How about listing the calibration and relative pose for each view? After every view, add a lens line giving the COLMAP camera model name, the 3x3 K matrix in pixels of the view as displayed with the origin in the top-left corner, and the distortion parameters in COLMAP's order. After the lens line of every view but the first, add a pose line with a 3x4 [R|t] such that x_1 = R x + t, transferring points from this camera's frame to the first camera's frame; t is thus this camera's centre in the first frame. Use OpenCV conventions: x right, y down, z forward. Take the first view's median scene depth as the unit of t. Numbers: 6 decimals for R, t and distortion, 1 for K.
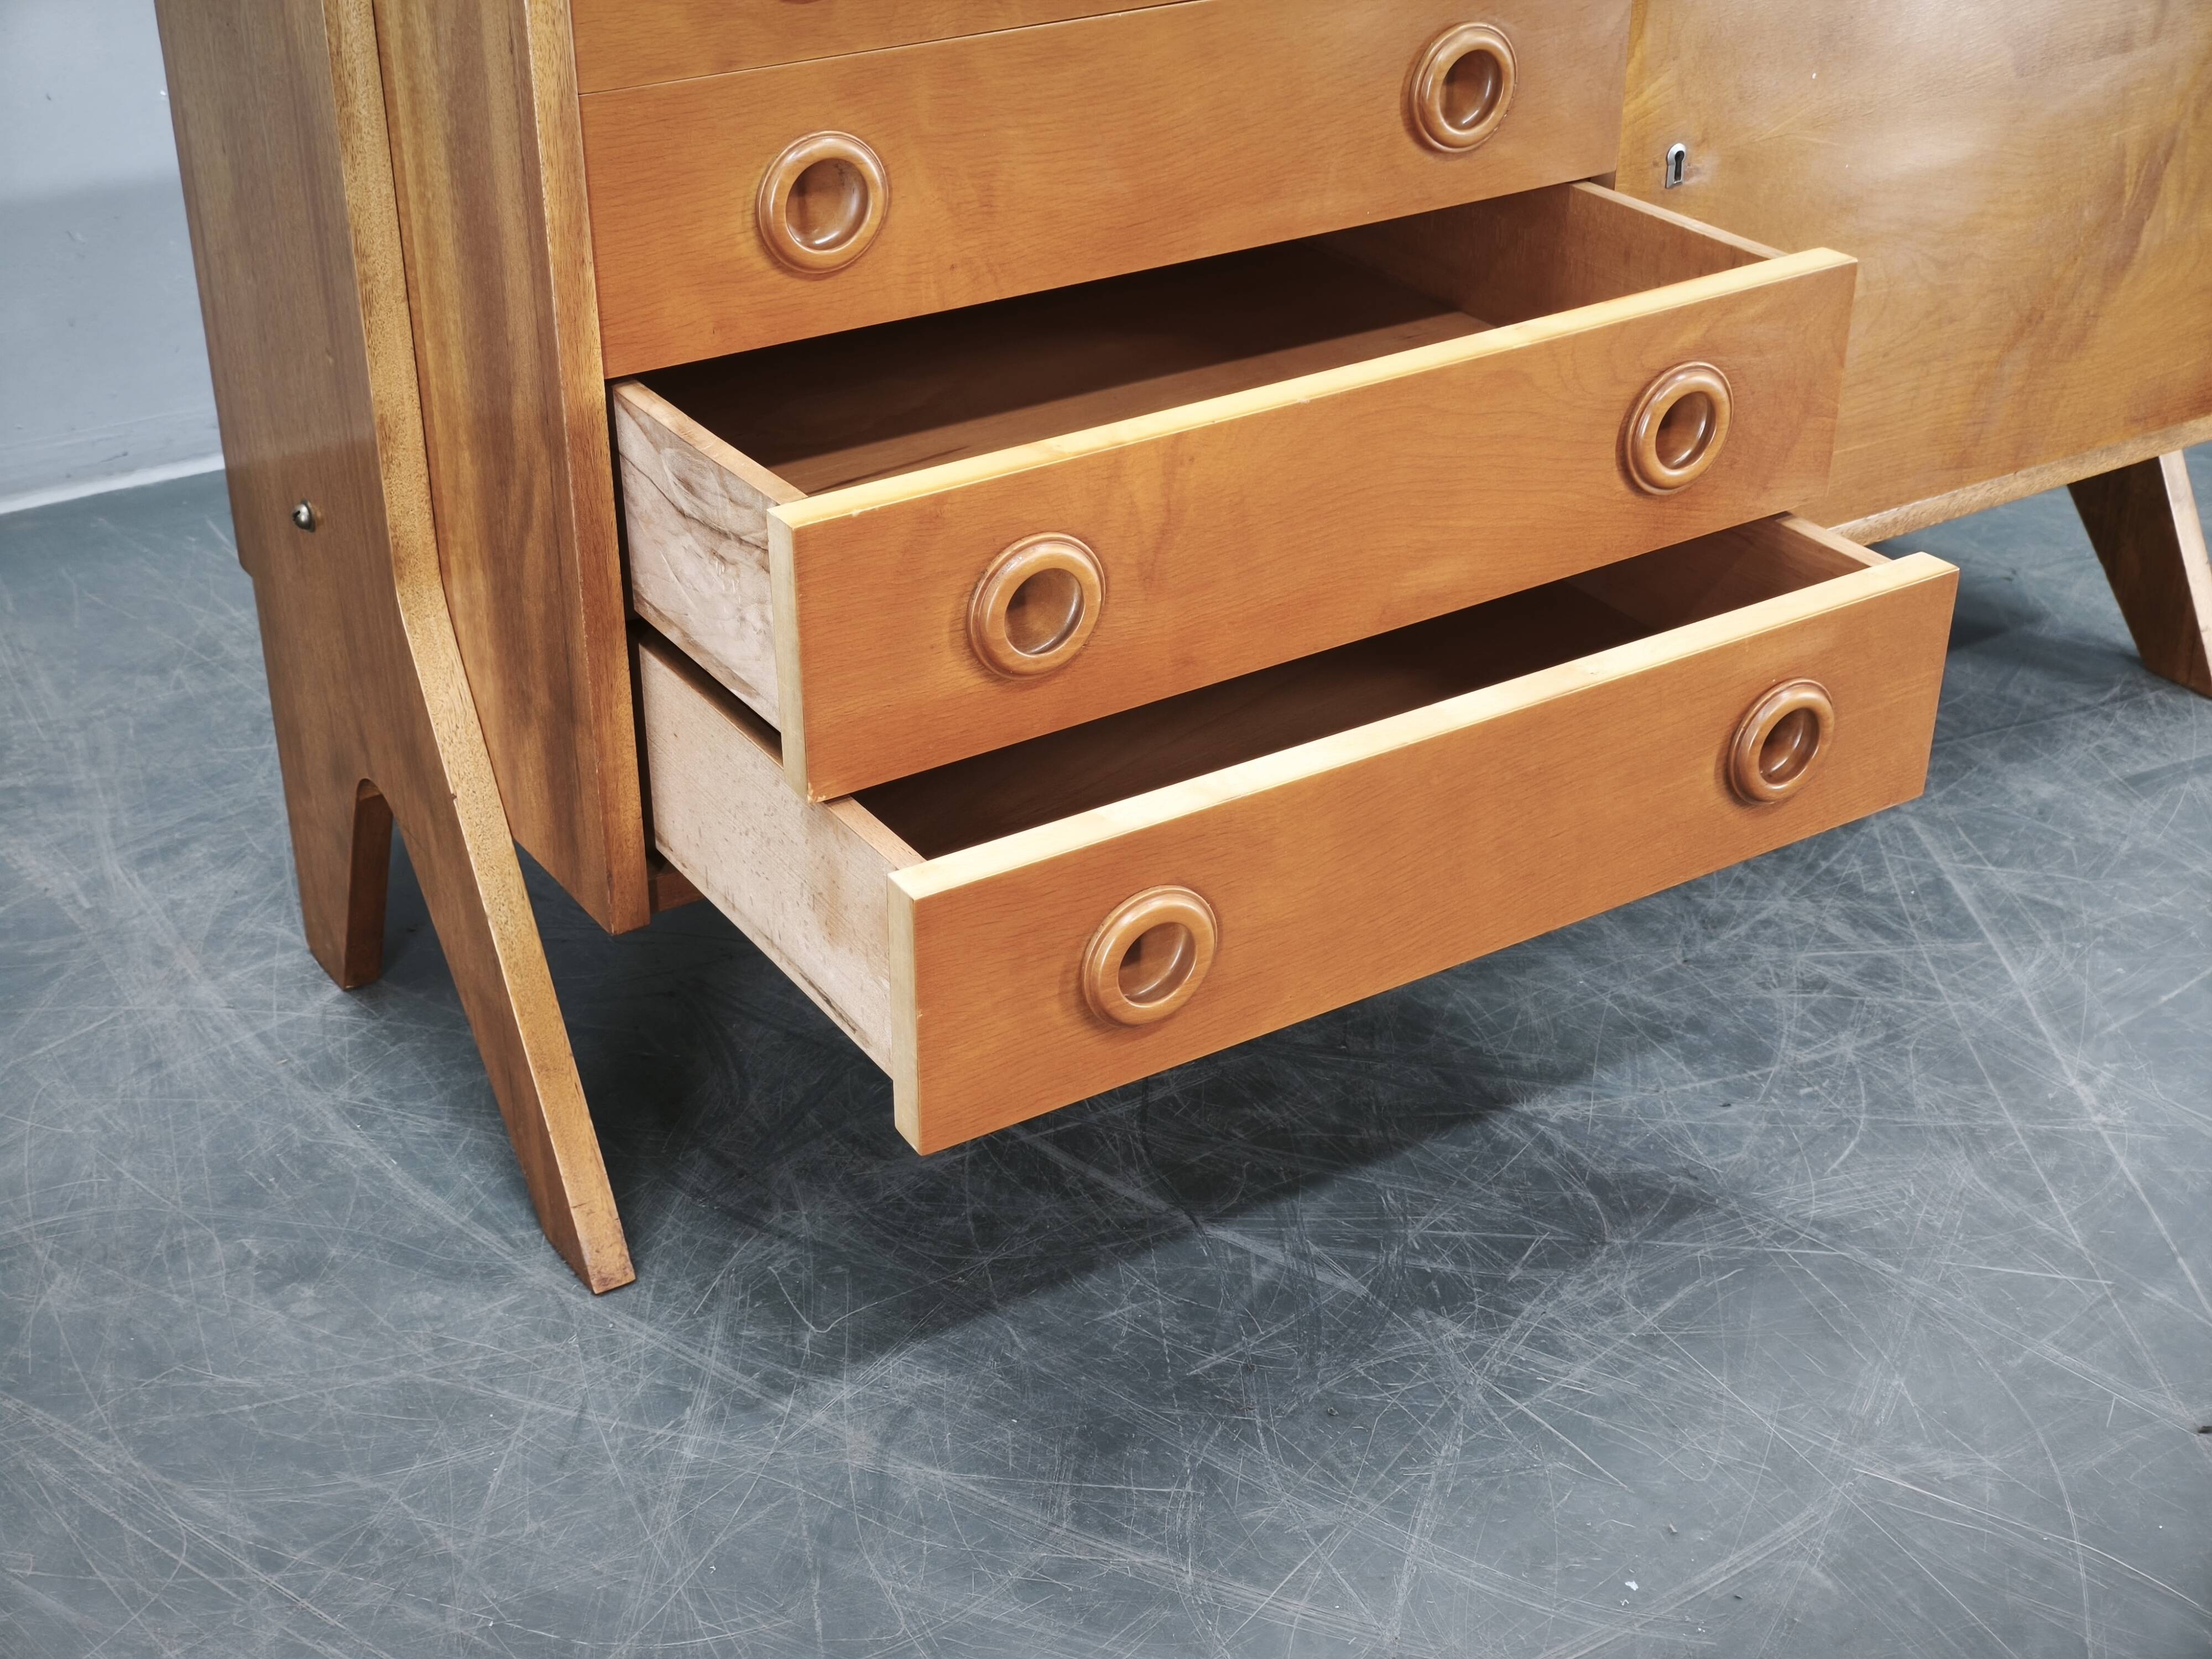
lens RADIAL K [[3051.7, 0, 1096.9], [0, 3051.7, 812.0], [0, 0, 1]] dist [0.032635, 0.000000]
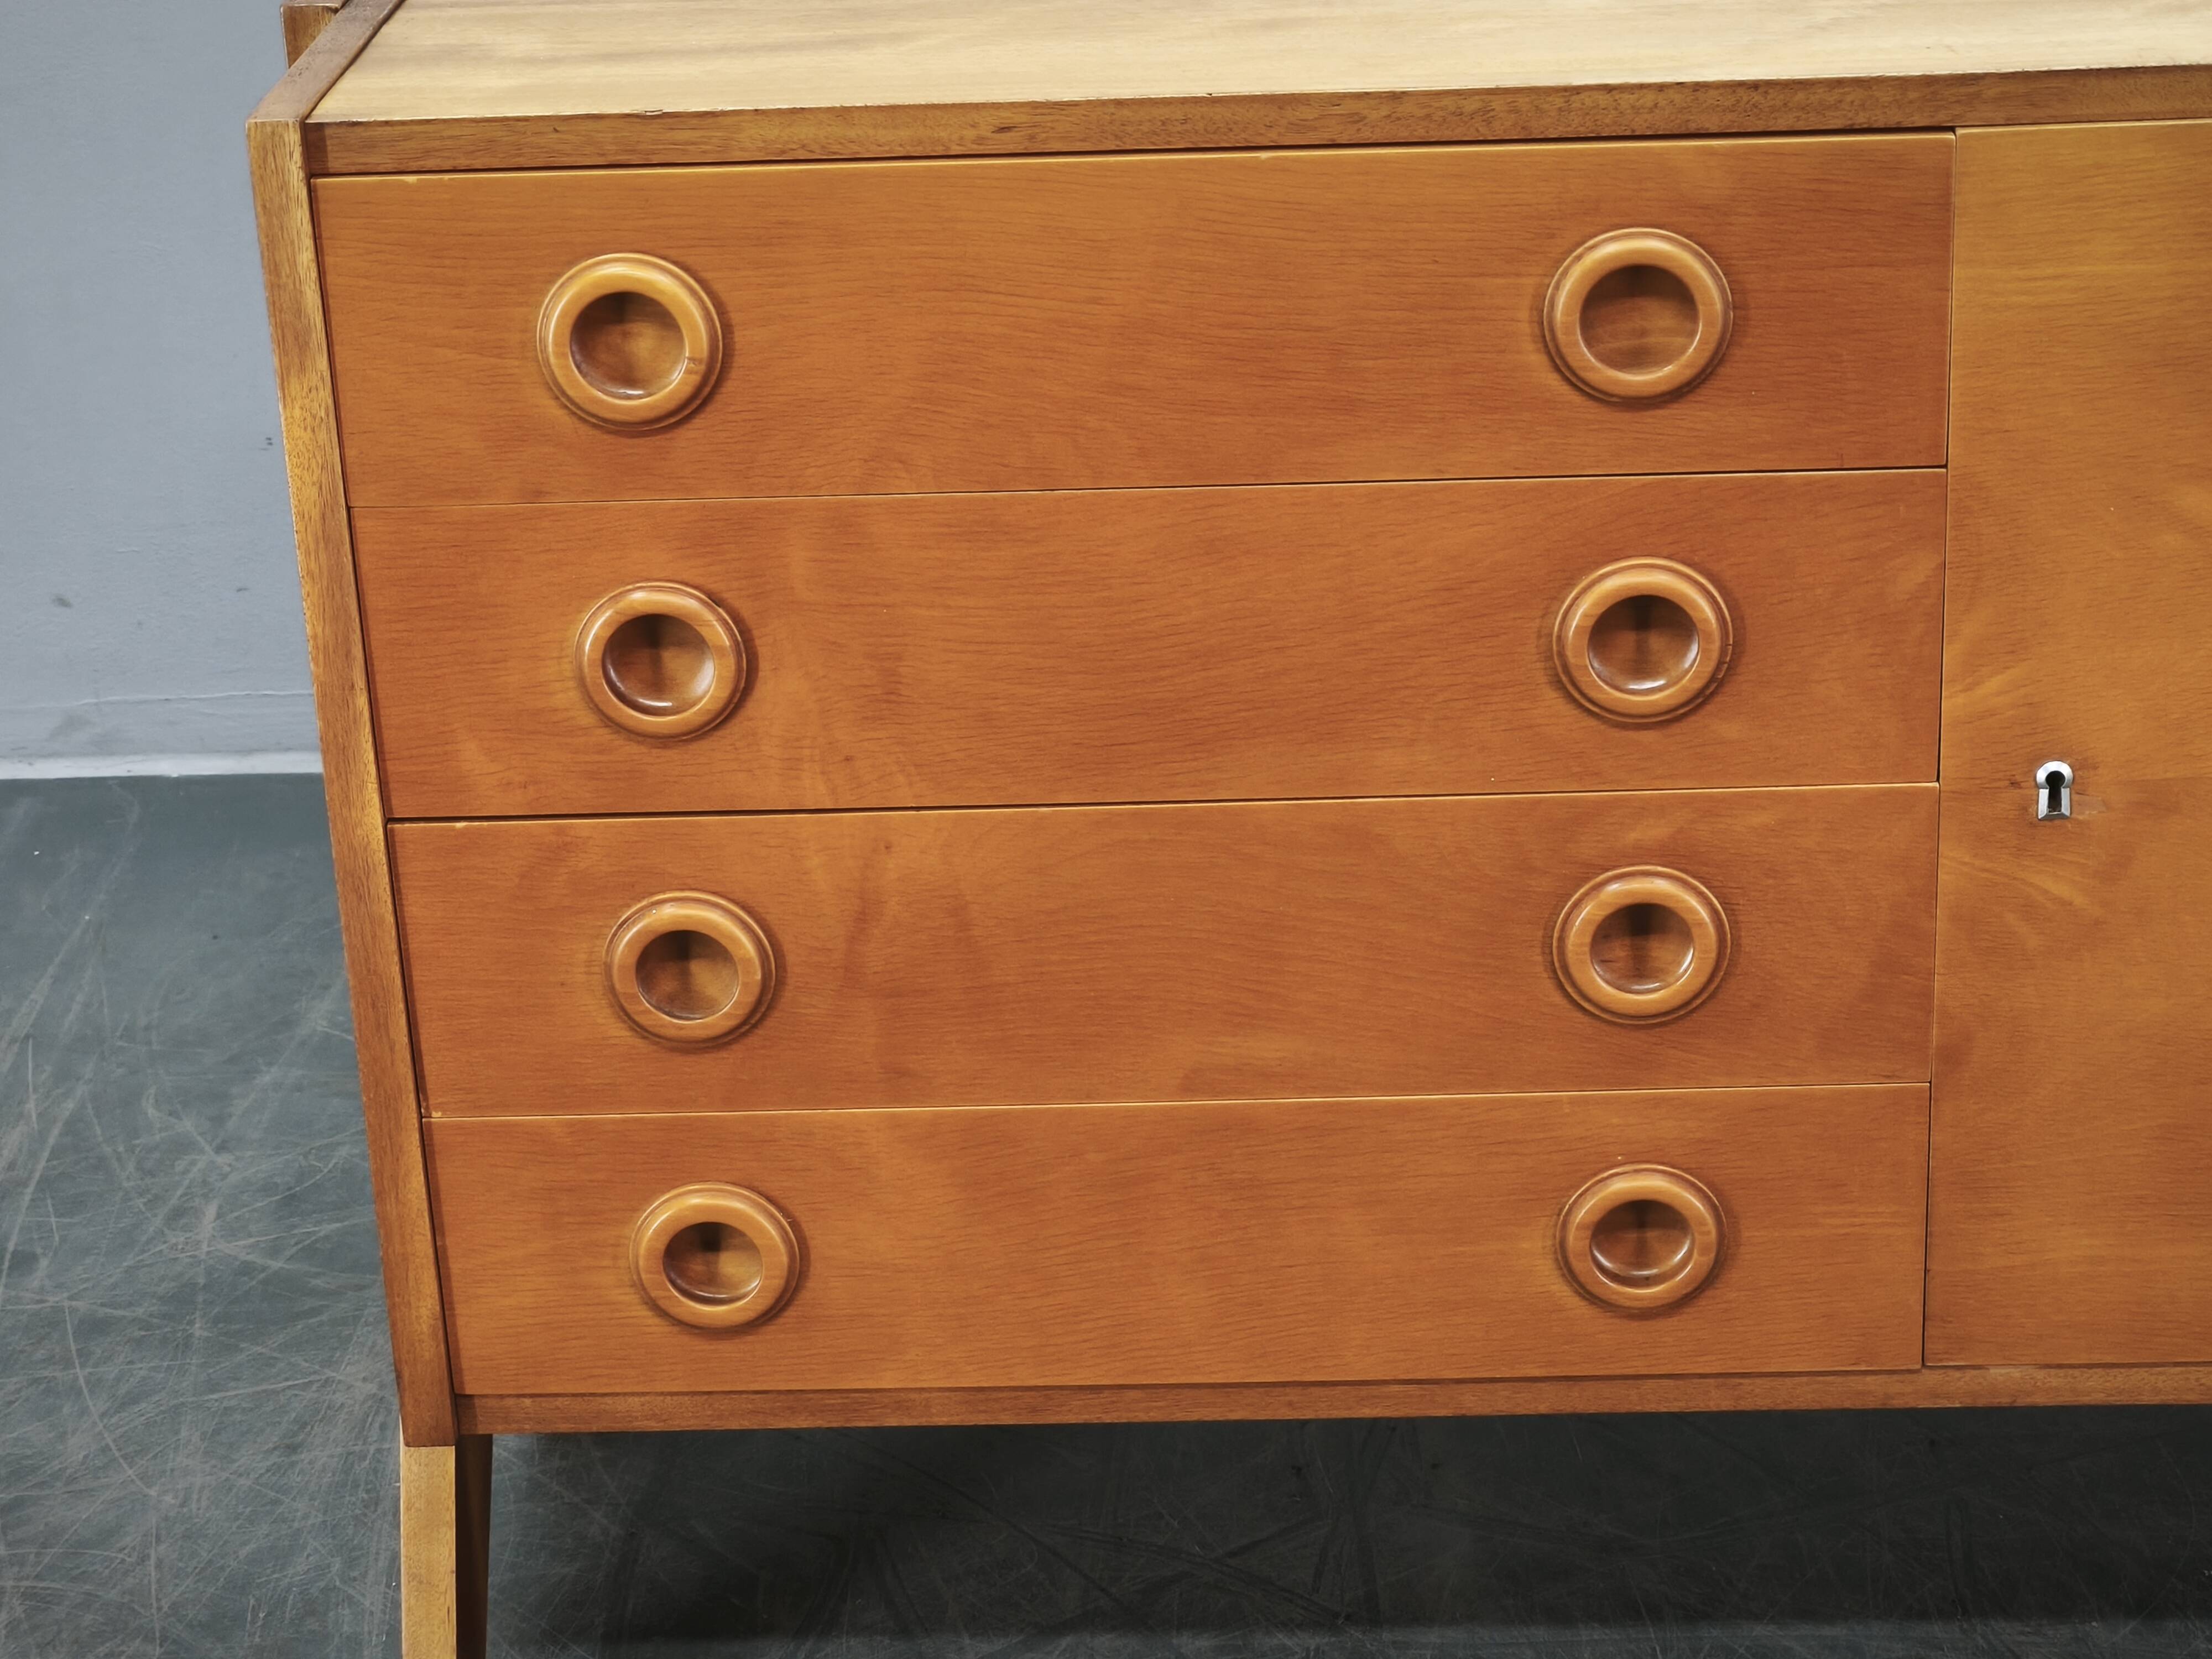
lens RADIAL K [[4417.8, 0, 1074.0], [0, 4417.8, 683.7], [0, 0, 1]] dist [-0.000616, 0.000000]
pose [[0.814779, 0.181839, -0.550518, 0.602226], [-0.234511, 0.971763, -0.026103, -0.169328], [0.530227, 0.150371, 0.834415, 0.044917]]
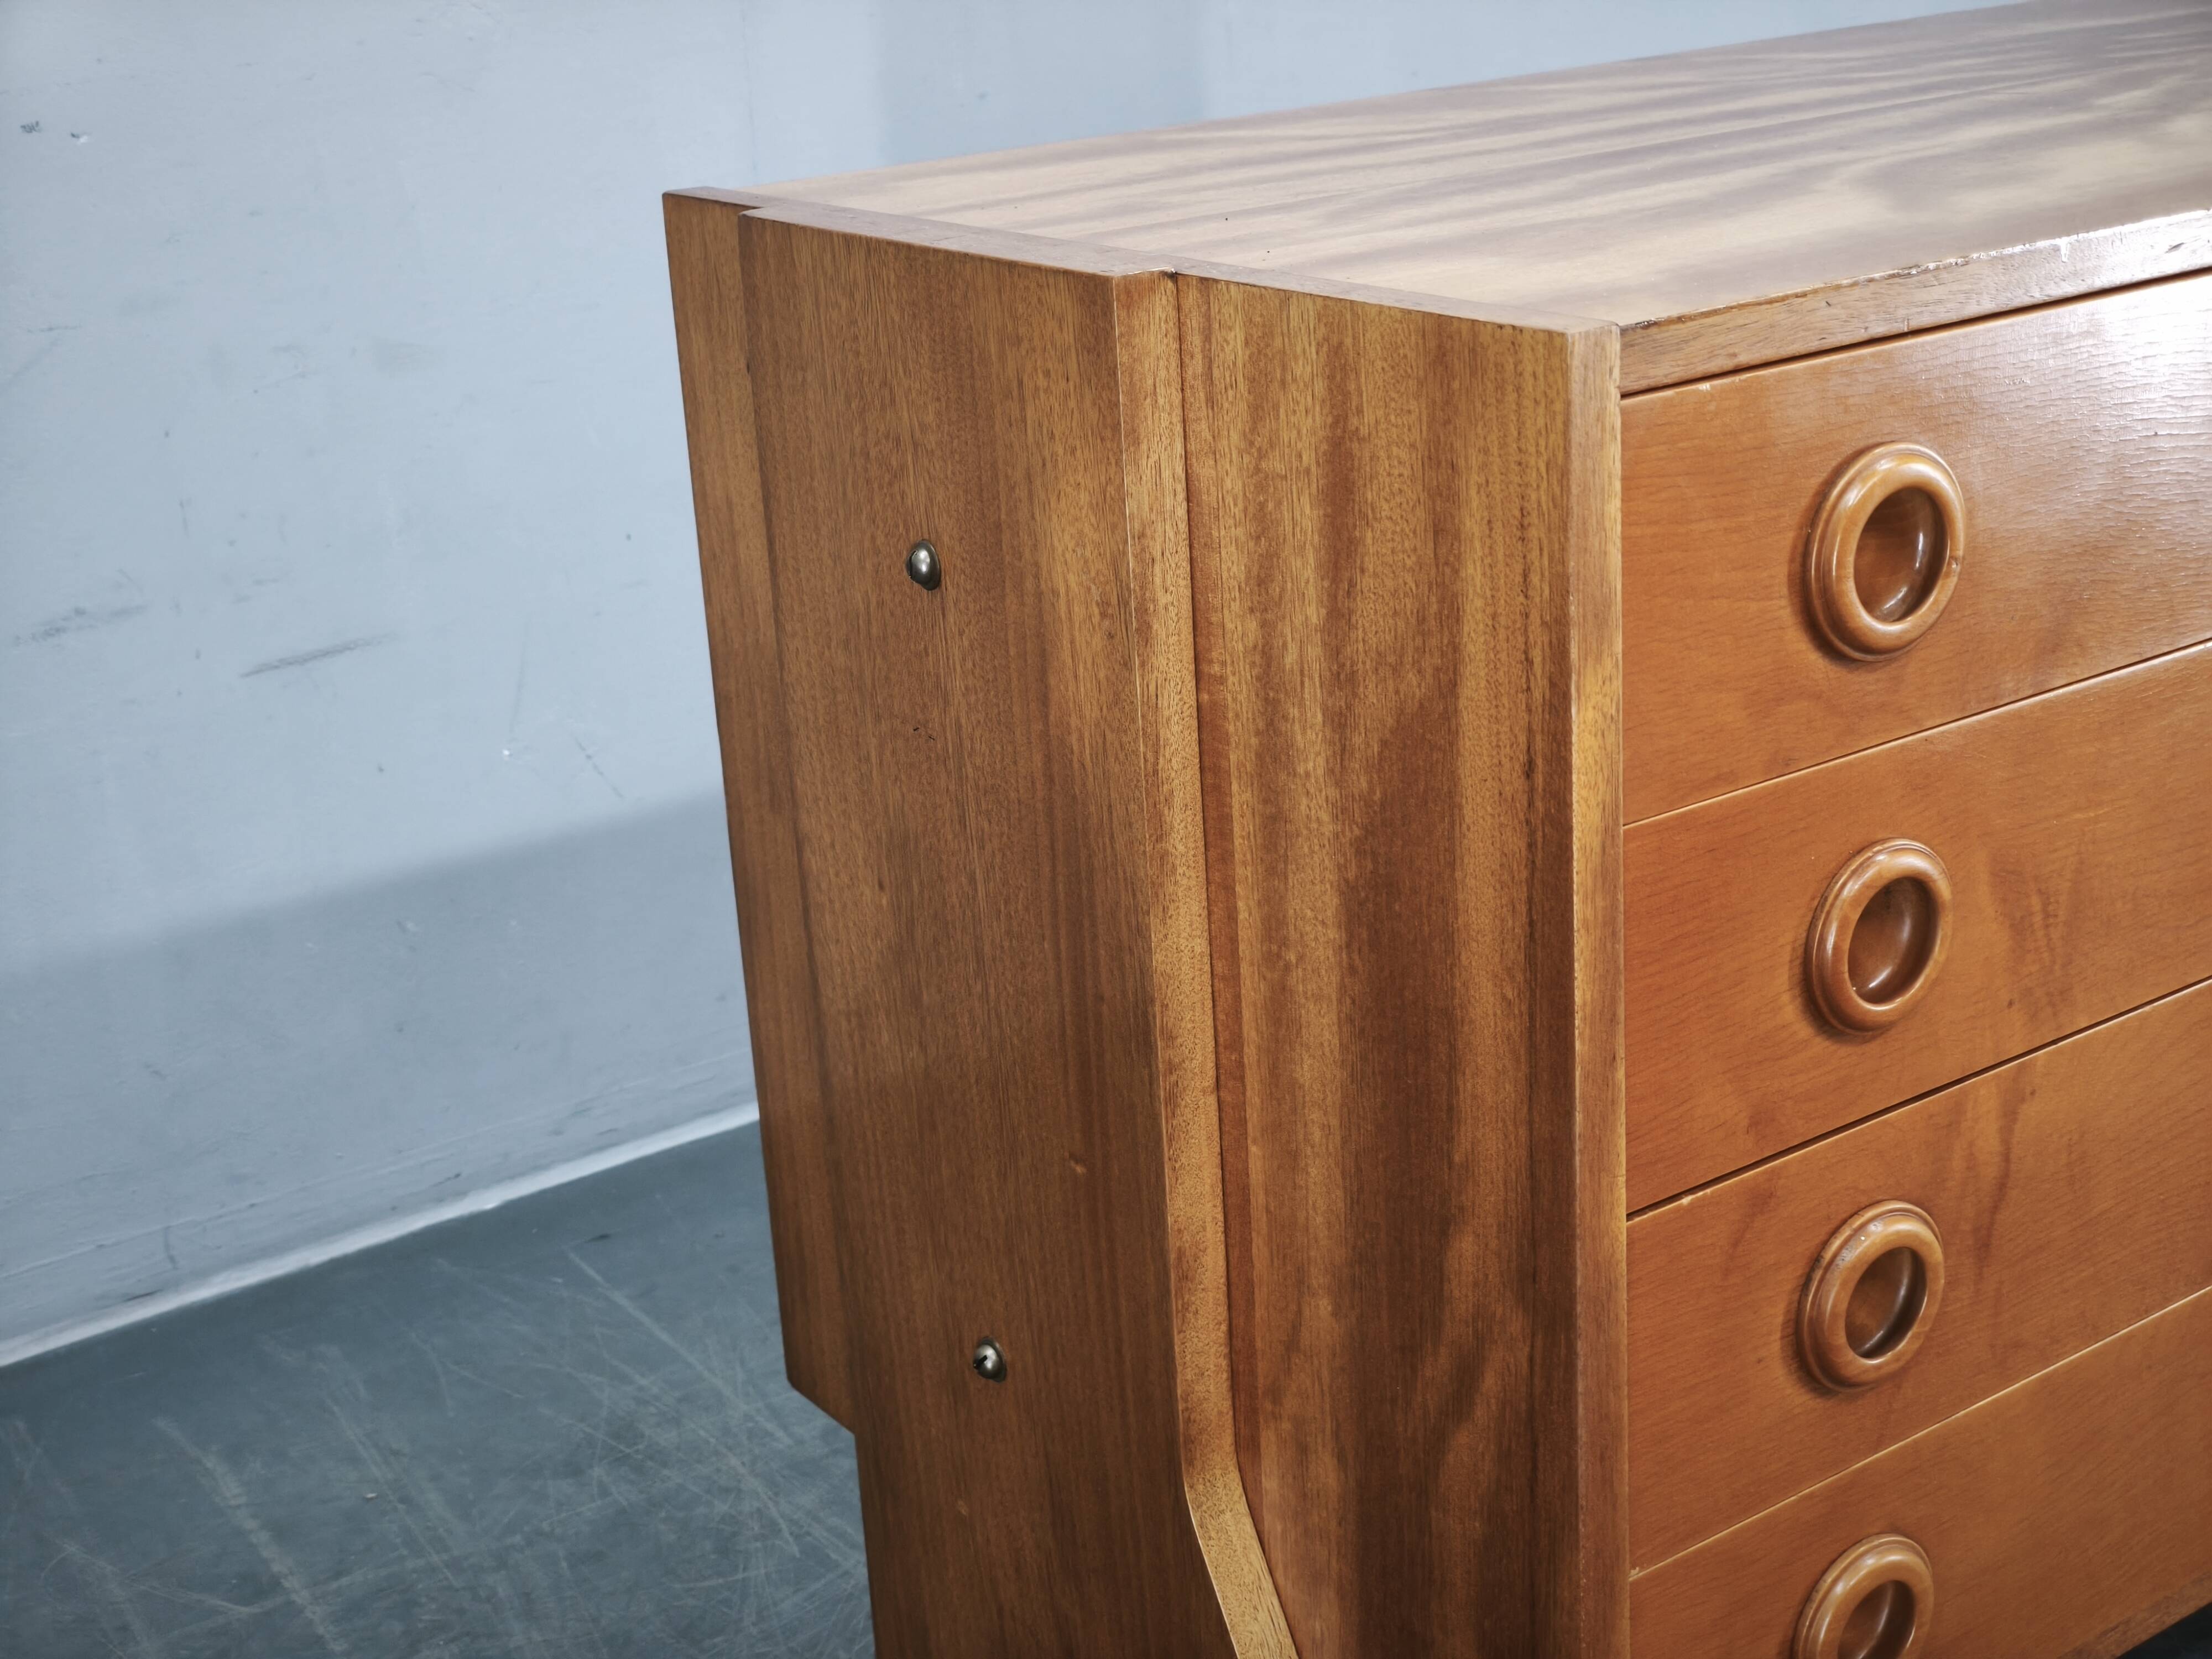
lens RADIAL K [[3051.7, 0, 1115.8], [0, 3051.7, 815.0], [0, 0, 1]] dist [0.032635, 0.000000]
pose [[0.997554, -0.065729, 0.023775, -0.252961], [0.068697, 0.984716, -0.160046, -0.113366], [-0.012892, 0.161288, 0.986823, 0.267660]]
